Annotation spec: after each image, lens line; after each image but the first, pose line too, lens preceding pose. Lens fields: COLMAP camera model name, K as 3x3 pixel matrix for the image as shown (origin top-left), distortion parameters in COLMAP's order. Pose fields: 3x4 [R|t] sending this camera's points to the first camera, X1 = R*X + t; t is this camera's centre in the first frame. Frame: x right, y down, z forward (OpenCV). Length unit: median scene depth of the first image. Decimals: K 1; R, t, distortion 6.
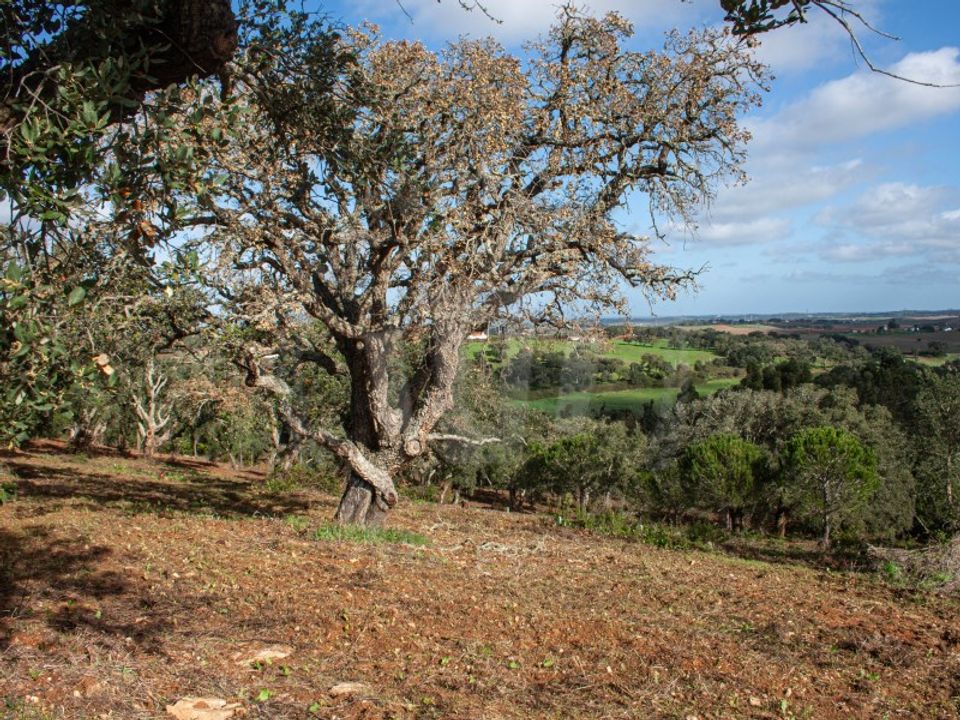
lens RADIAL K [[879.8, 0, 478.4], [0, 879.8, 341.4], [0, 0, 1]] dist [-0.147942, 0.105277]
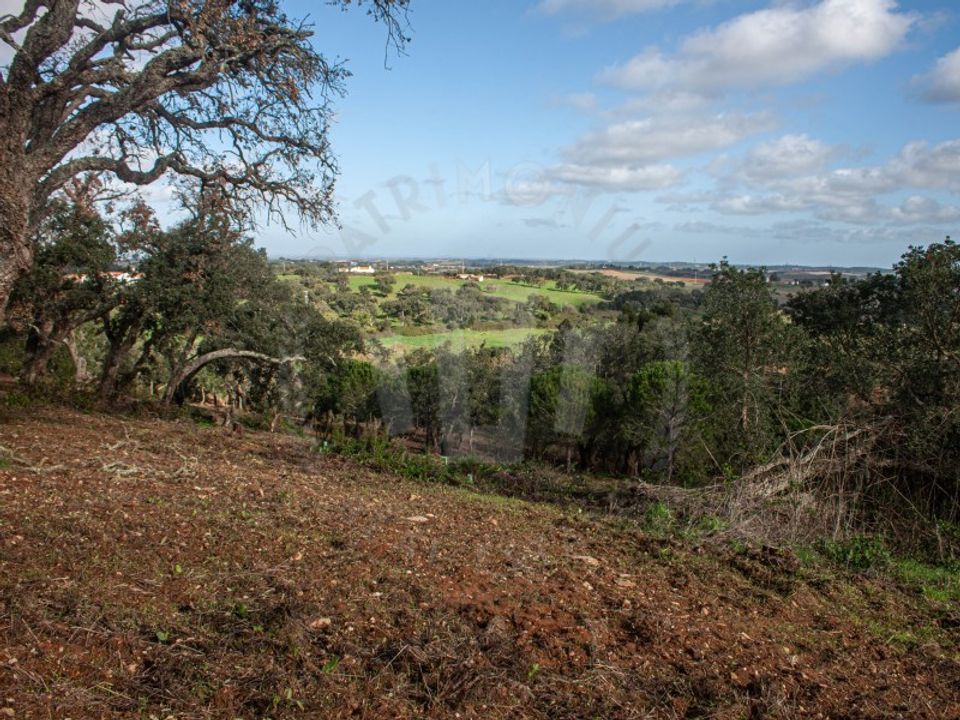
lens RADIAL K [[865.9, 0, 507.7], [0, 865.9, 362.9], [0, 0, 1]] dist [-0.068236, 0.000726]
pose [[0.988438, 0.030116, 0.148608, 0.245408], [-0.043684, 0.995083, 0.088895, 0.074418], [-0.145200, -0.094359, 0.984893, 0.276868]]
